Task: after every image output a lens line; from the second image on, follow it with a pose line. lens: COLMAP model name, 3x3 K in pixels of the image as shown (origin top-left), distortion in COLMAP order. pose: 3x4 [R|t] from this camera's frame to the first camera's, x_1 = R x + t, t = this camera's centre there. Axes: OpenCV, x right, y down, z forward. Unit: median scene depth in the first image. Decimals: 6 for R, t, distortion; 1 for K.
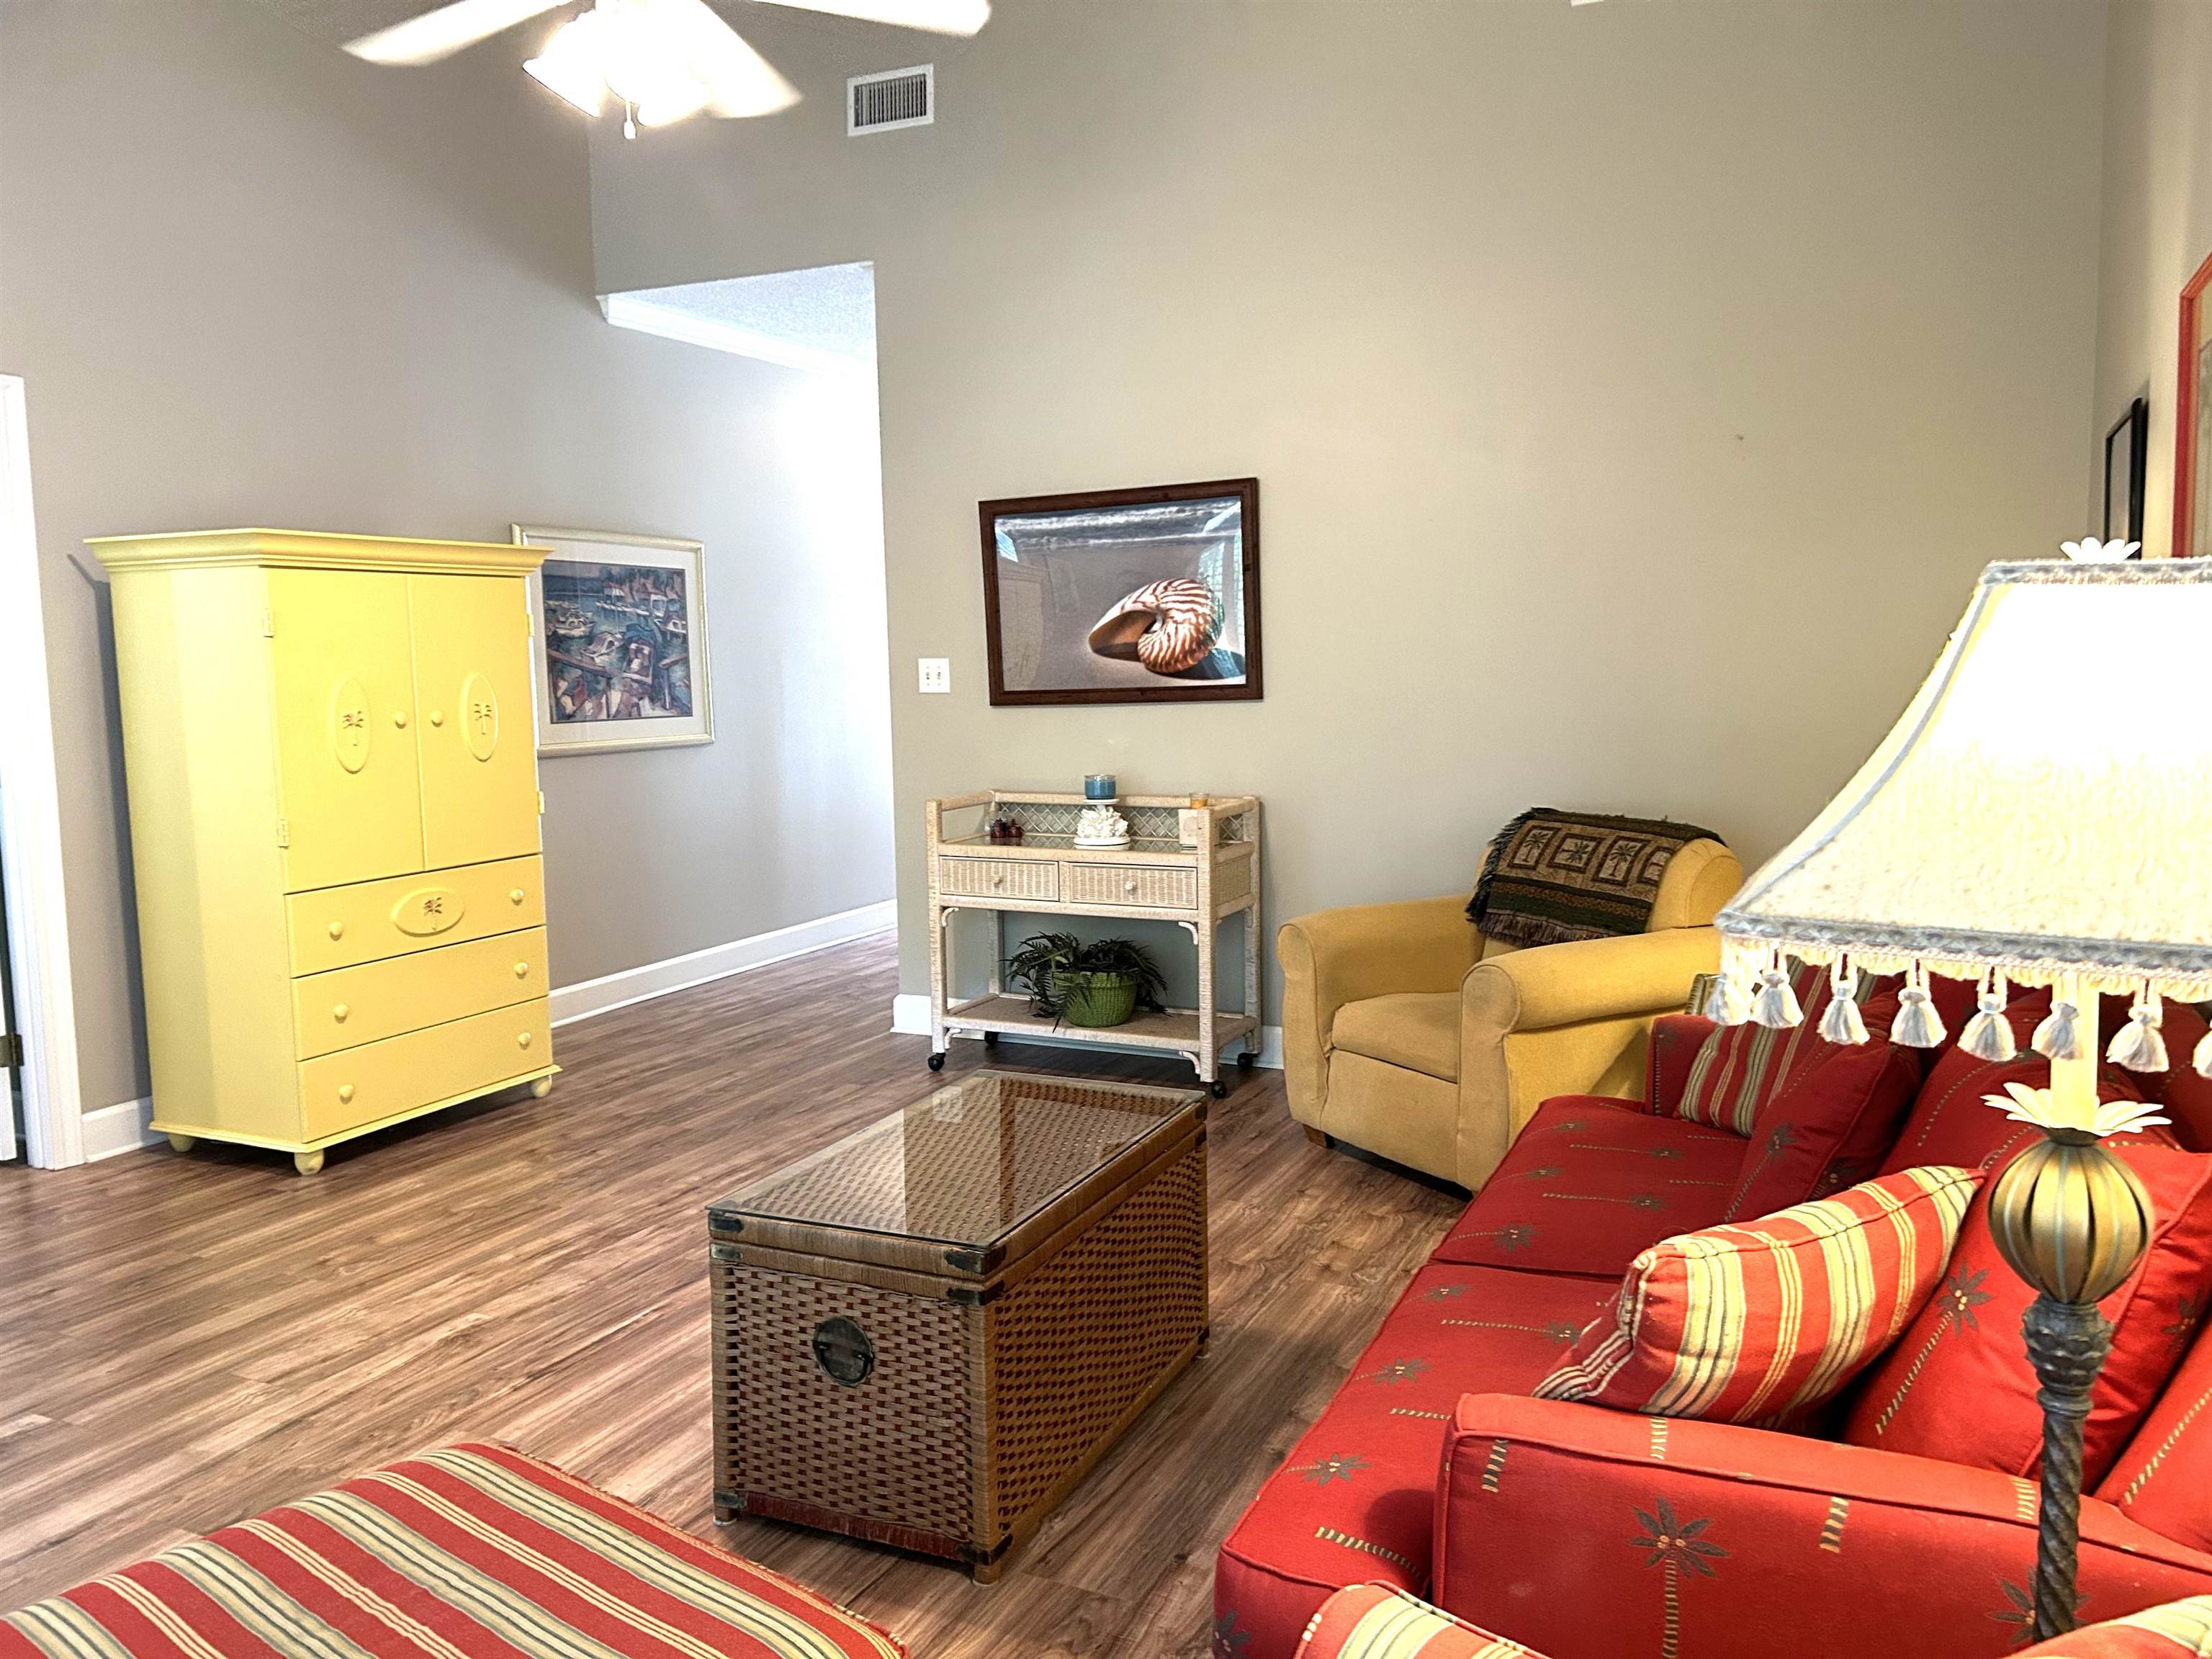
lens RADIAL K [[1665.1, 0, 1088.7], [0, 1665.1, 812.9], [0, 0, 1]] dist [0.055802, -0.069071]
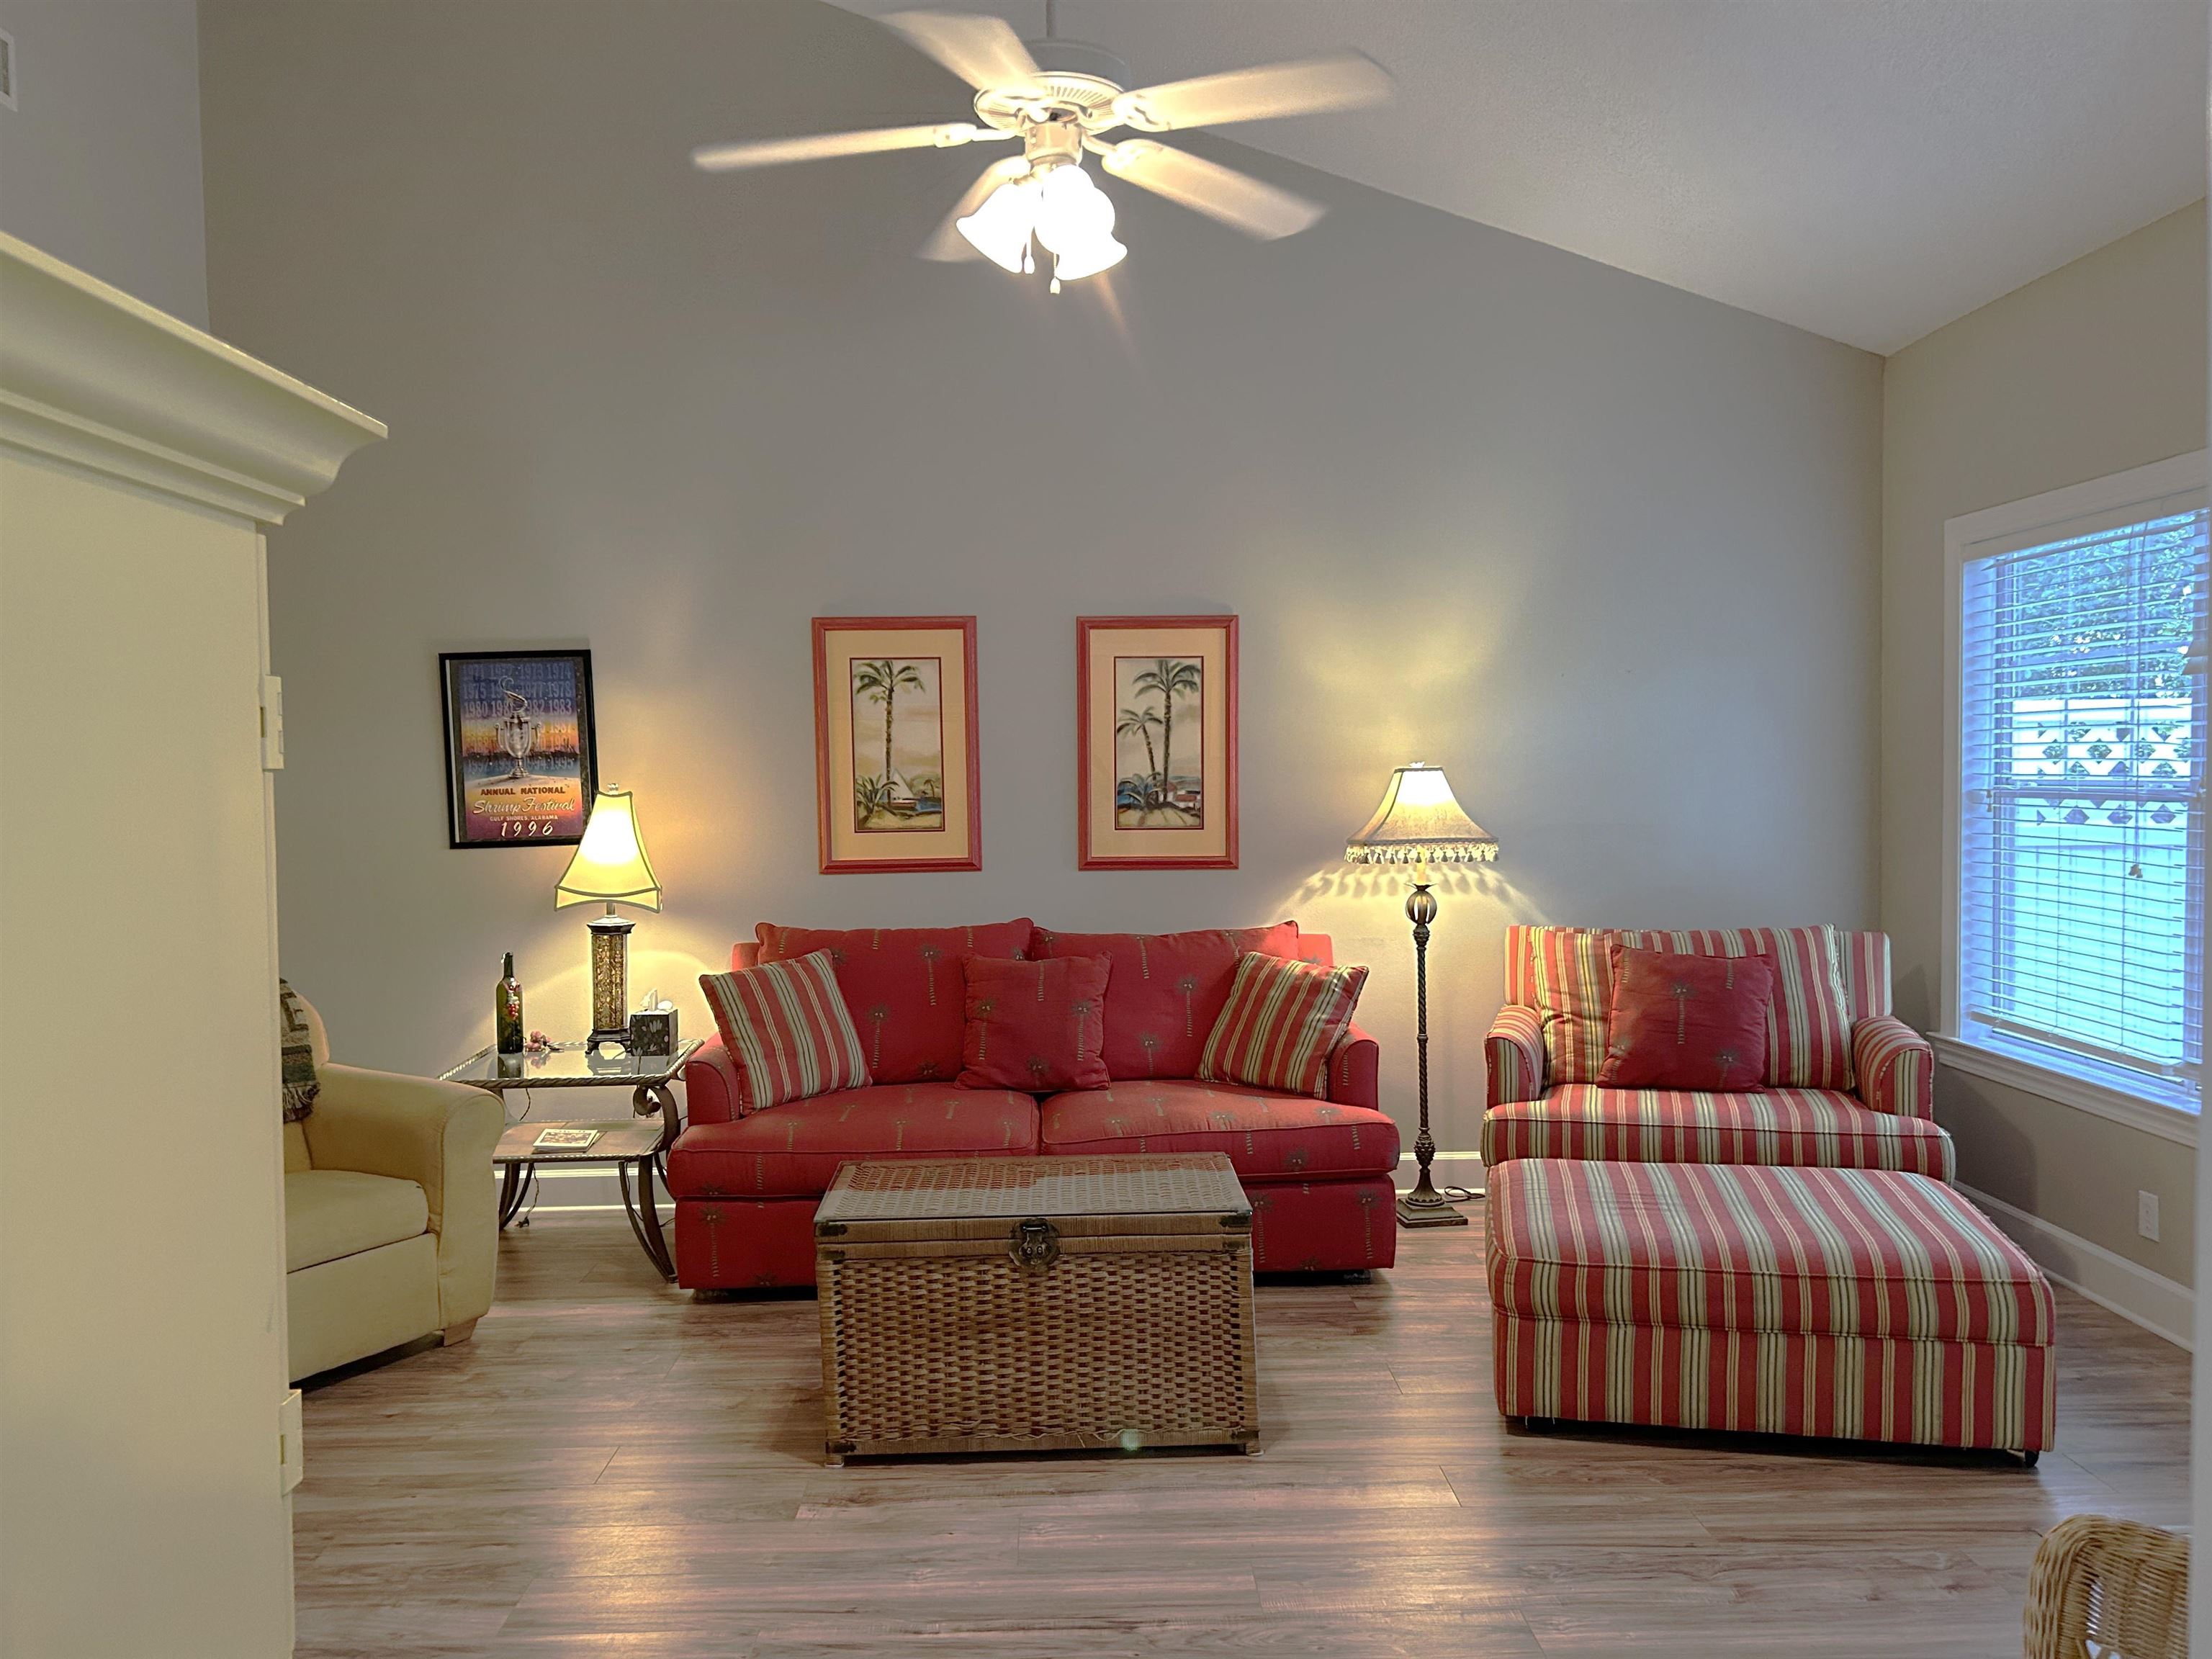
lens RADIAL K [[1665.1, 0, 1107.9], [0, 1665.1, 827.3], [0, 0, 1]] dist [0.055802, -0.069071]
pose [[-0.461286, -0.012307, 0.887166, -0.803946], [0.106218, 0.991947, 0.068989, -0.098855], [-0.880871, 0.126056, -0.456264, 1.001496]]
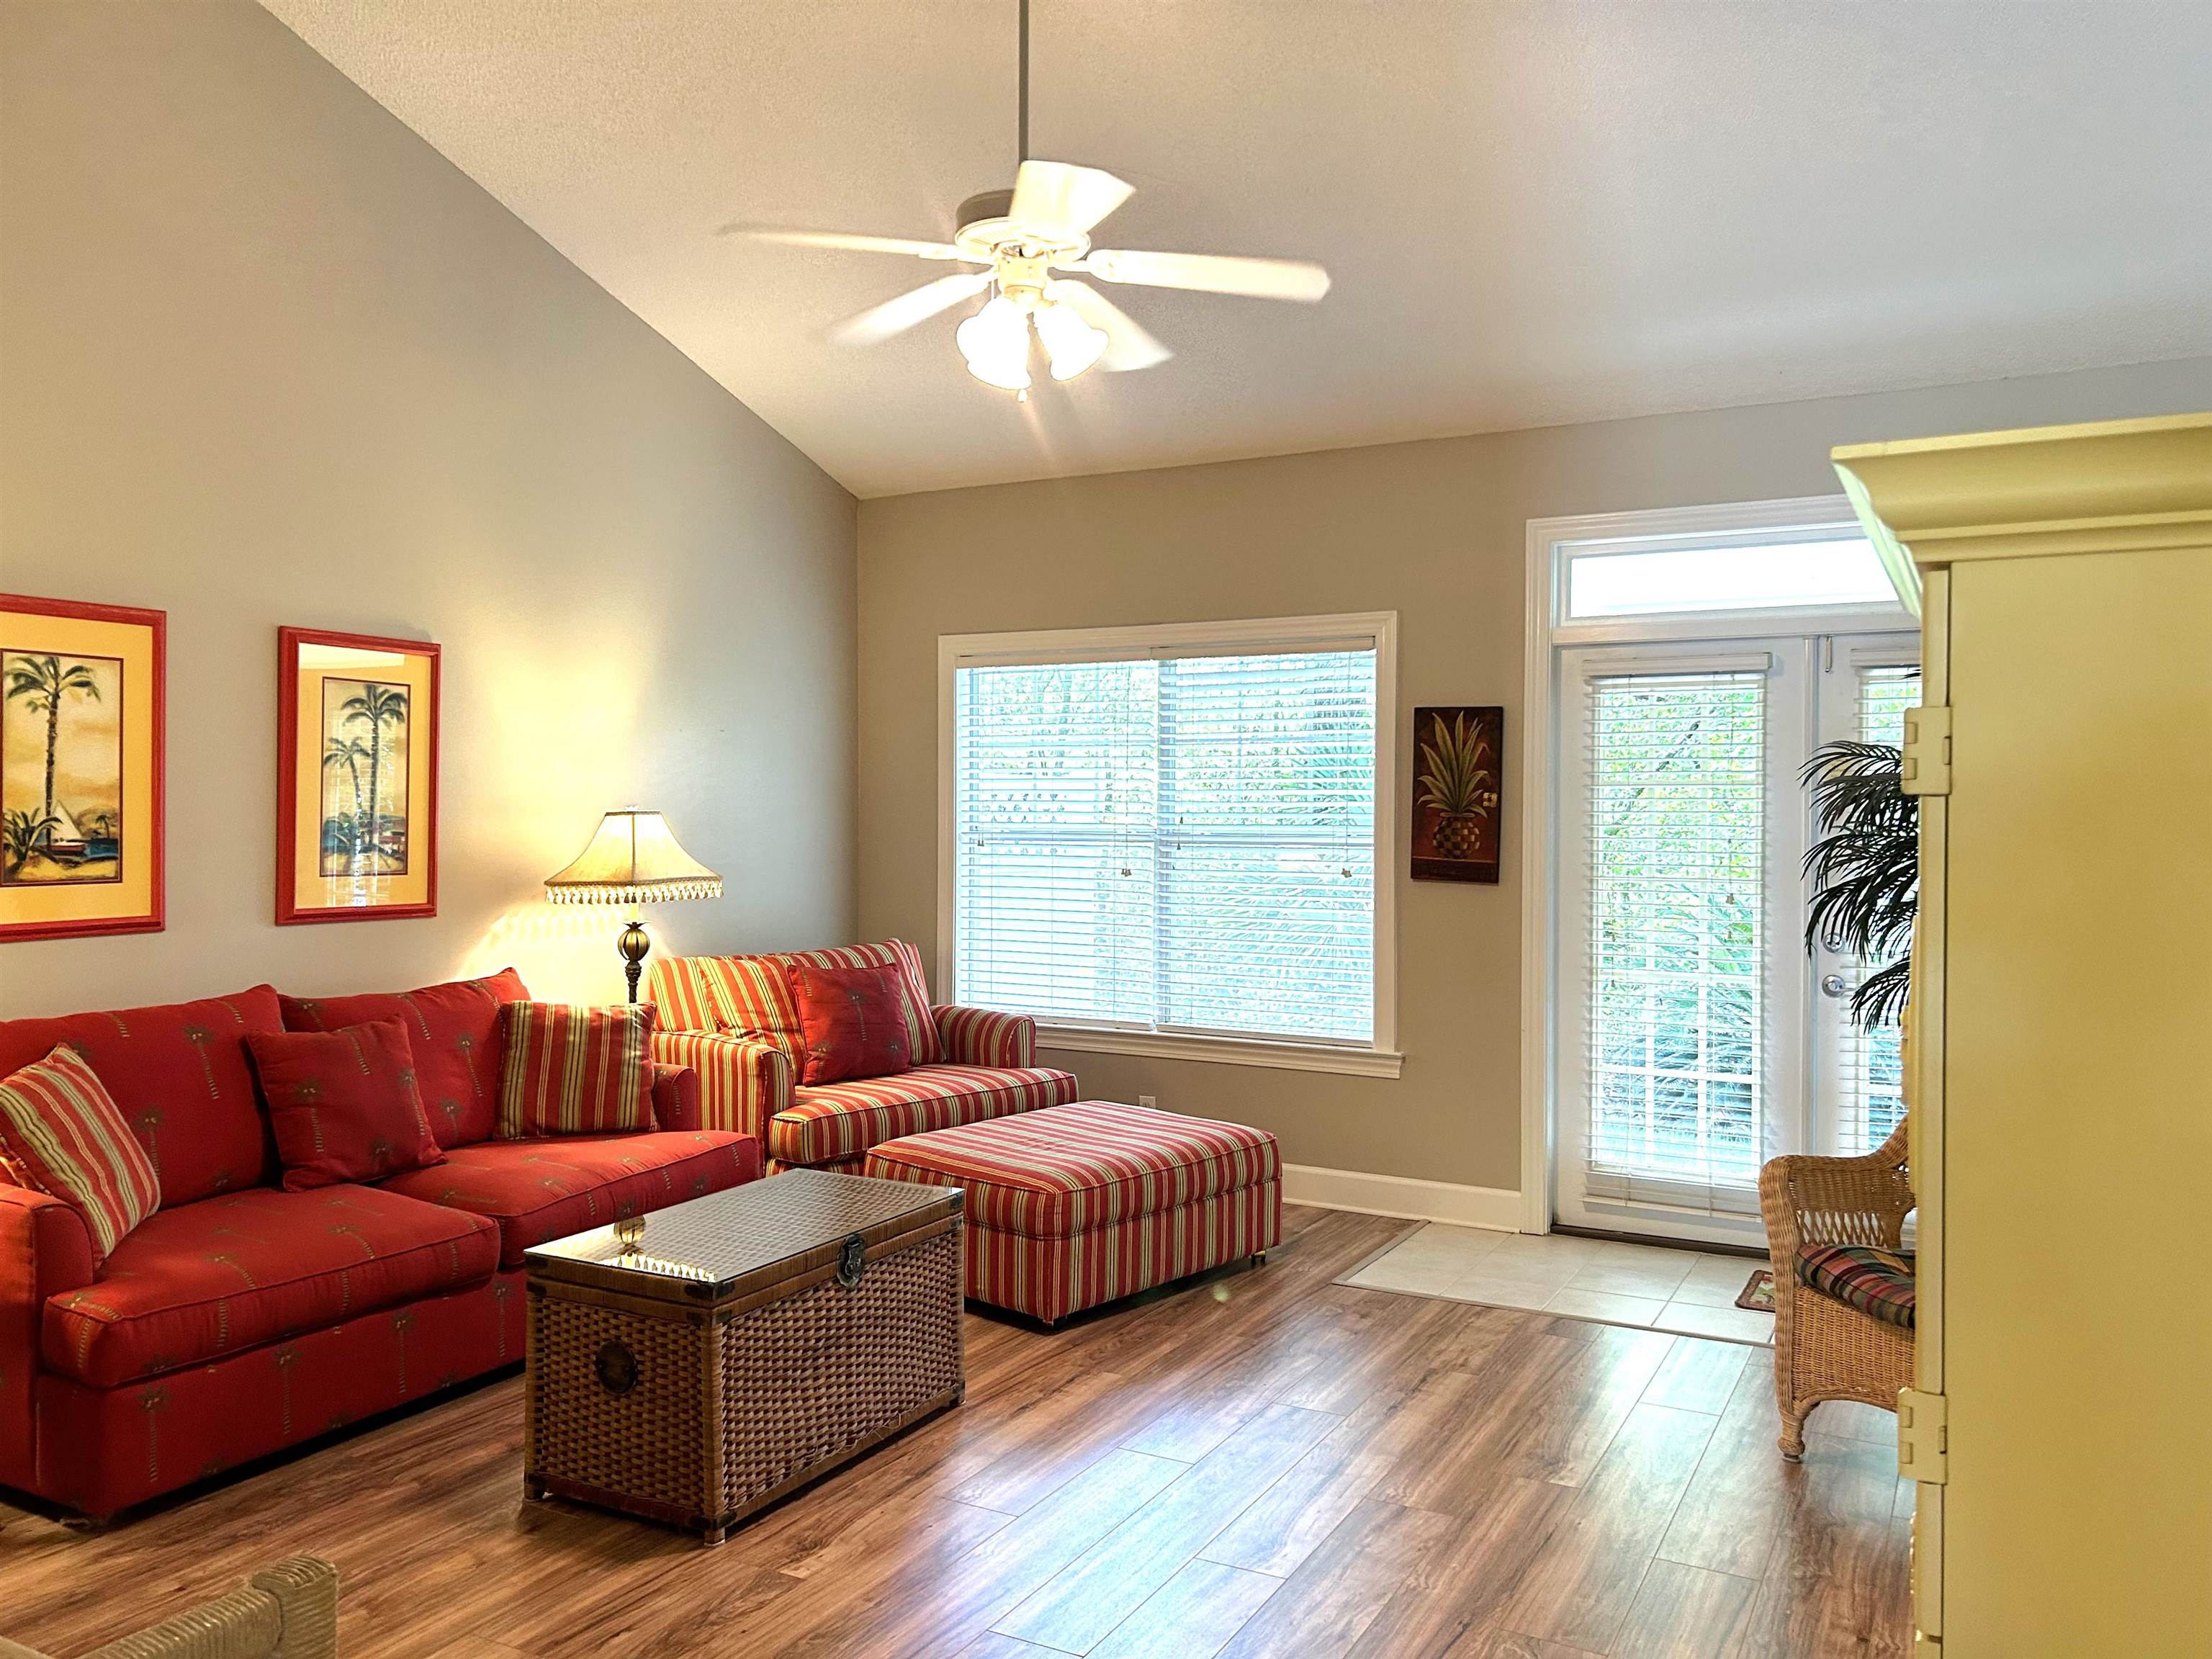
lens RADIAL K [[1665.1, 0, 1120.6], [0, 1665.1, 822.5], [0, 0, 1]] dist [0.055802, -0.069071]
pose [[-0.999387, 0.007692, 0.034155, -0.255490], [0.011183, 0.994595, 0.103224, -0.152094], [-0.033177, 0.103543, -0.994072, 1.491810]]
